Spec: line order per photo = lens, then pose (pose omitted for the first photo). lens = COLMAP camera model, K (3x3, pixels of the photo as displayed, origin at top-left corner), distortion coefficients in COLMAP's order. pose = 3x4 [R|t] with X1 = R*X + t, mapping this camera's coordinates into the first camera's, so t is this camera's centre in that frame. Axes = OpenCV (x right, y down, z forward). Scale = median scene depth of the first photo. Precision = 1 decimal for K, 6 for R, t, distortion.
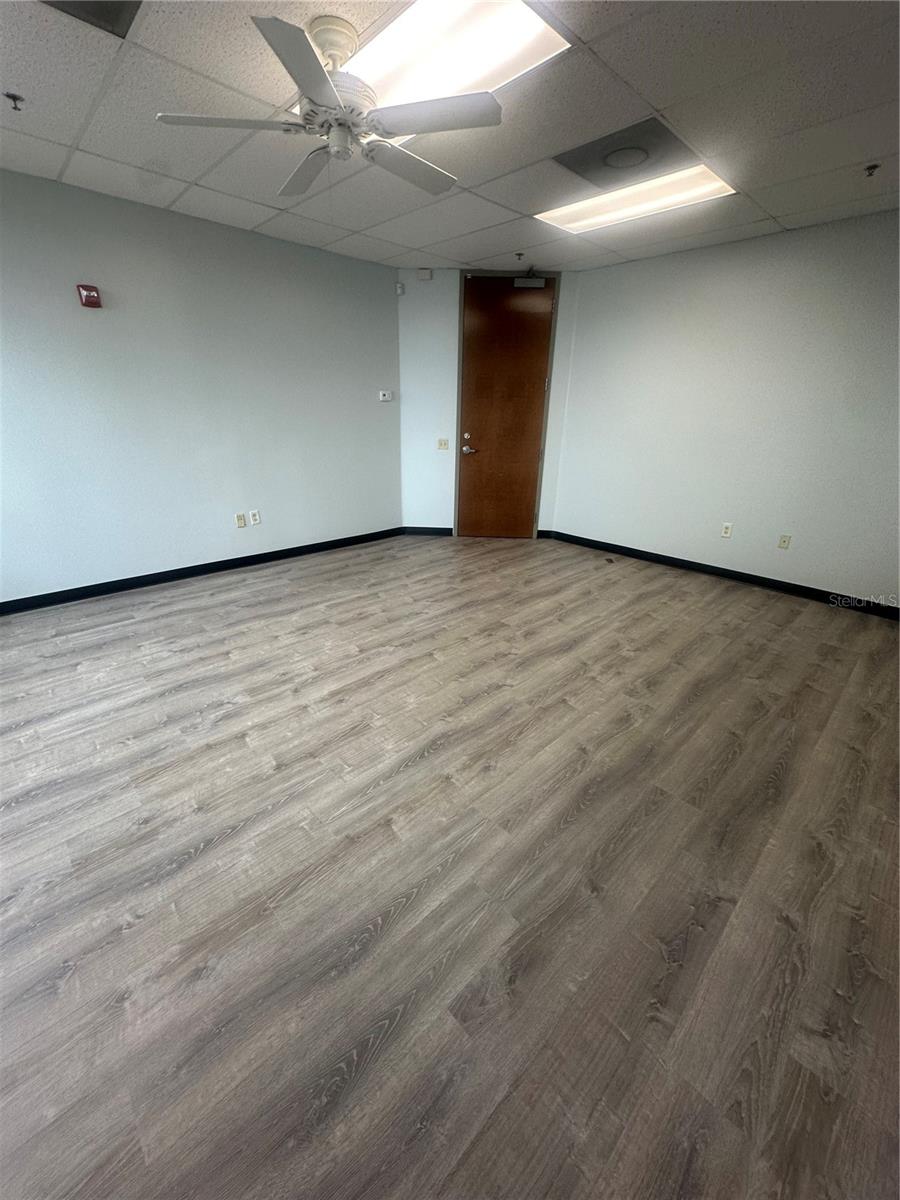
lens RADIAL K [[478.2, 0, 451.7], [0, 478.2, 603.7], [0, 0, 1]] dist [-0.001233, 0.000780]
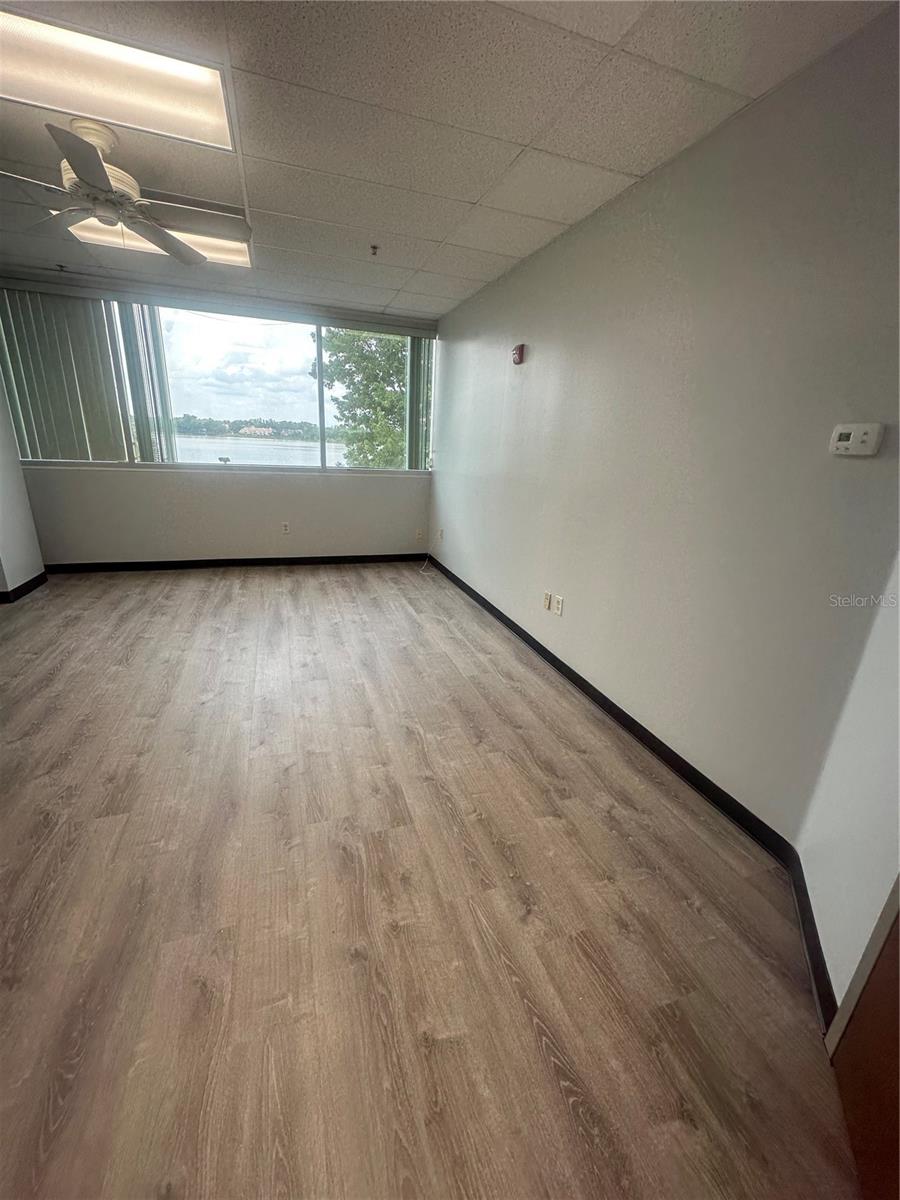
lens RADIAL K [[478.2, 0, 448.3], [0, 478.2, 599.6], [0, 0, 1]] dist [-0.001233, 0.000780]
pose [[-0.424172, 0.245290, -0.871729, 0.414057], [-0.401642, 0.811803, 0.423862, -0.618223], [0.811641, 0.529913, -0.245826, 1.502471]]
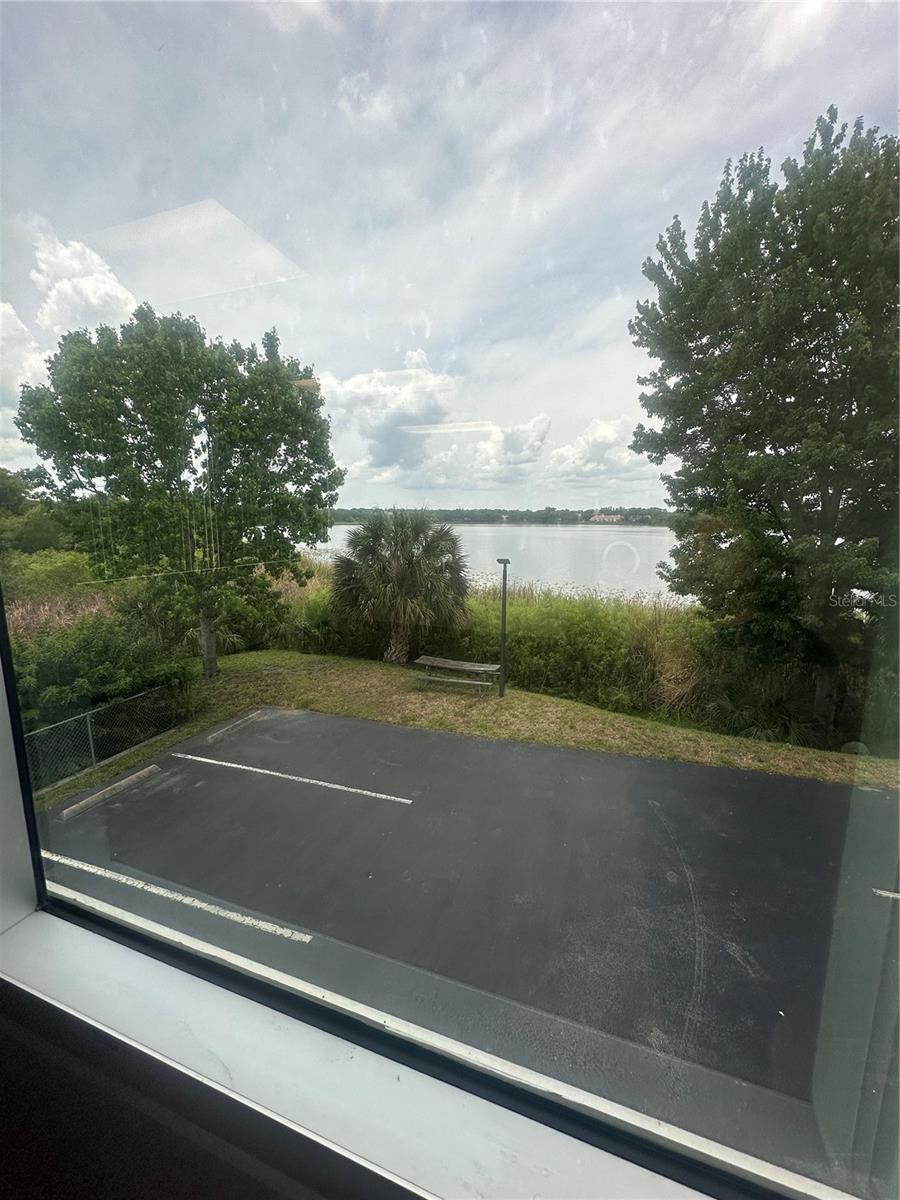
lens RADIAL K [[478.2, 0, 449.5], [0, 478.2, 598.9], [0, 0, 1]] dist [-0.001233, 0.000780]
pose [[-0.897541, 0.048276, -0.438280, -1.130156], [-0.192256, 0.851678, 0.487527, -0.344466], [0.396809, 0.521837, -0.755135, 0.603058]]
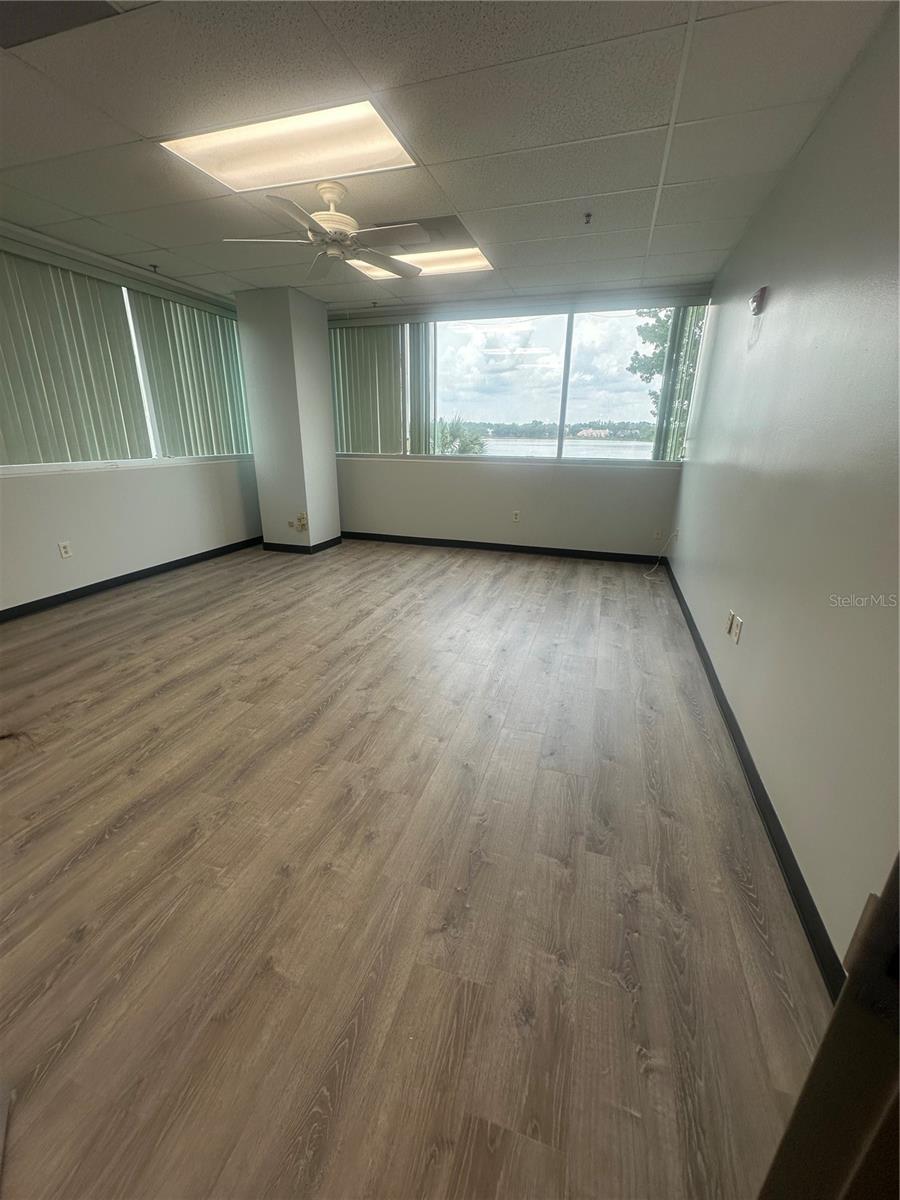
lens RADIAL K [[478.2, 0, 448.0], [0, 478.2, 599.2], [0, 0, 1]] dist [-0.001233, 0.000780]
pose [[-0.882853, 0.125826, -0.452480, 0.171626], [-0.208397, 0.758445, 0.617521, -0.685428], [0.420881, 0.639476, -0.643373, 1.720323]]
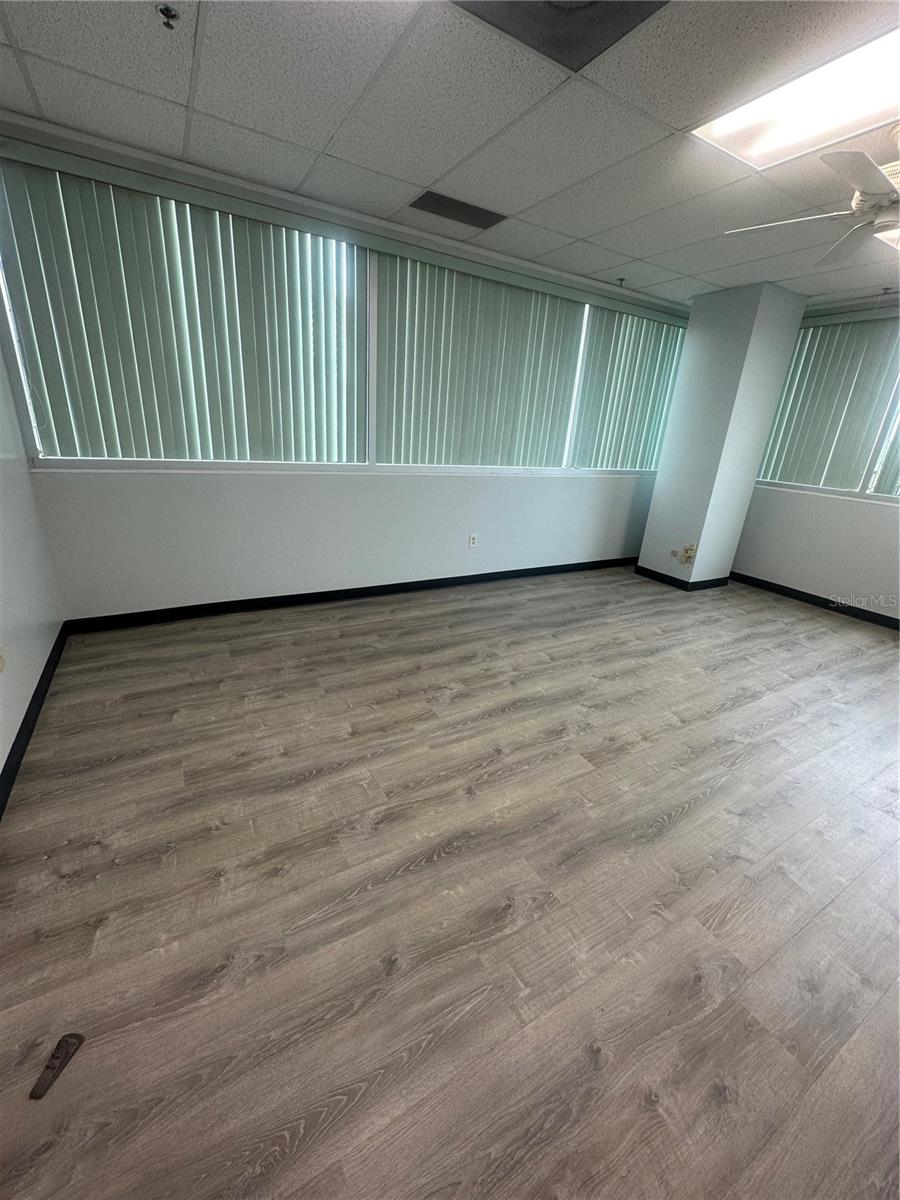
lens RADIAL K [[478.2, 0, 449.5], [0, 478.2, 599.4], [0, 0, 1]] dist [-0.001233, 0.000780]
pose [[-0.966322, -0.163071, 0.199073, 0.228109], [0.015298, 0.735819, 0.677005, -0.646275], [-0.256882, 0.657250, -0.708544, 1.563026]]
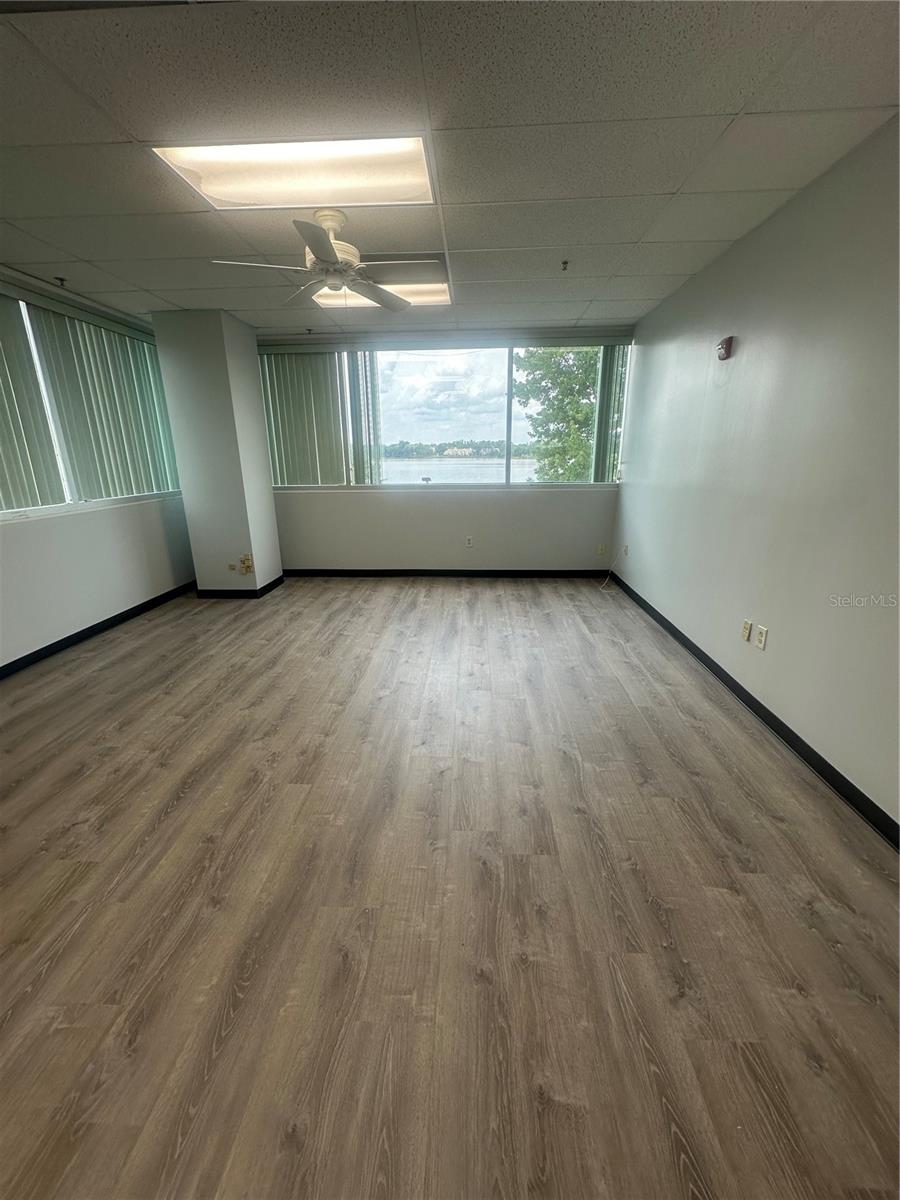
lens RADIAL K [[478.2, 0, 448.7], [0, 478.2, 599.4], [0, 0, 1]] dist [-0.001233, 0.000780]
pose [[-0.732054, 0.187095, -0.655051, 0.387061], [-0.268386, 0.804578, 0.529738, -0.629137], [0.626151, 0.563604, -0.538781, 1.522628]]
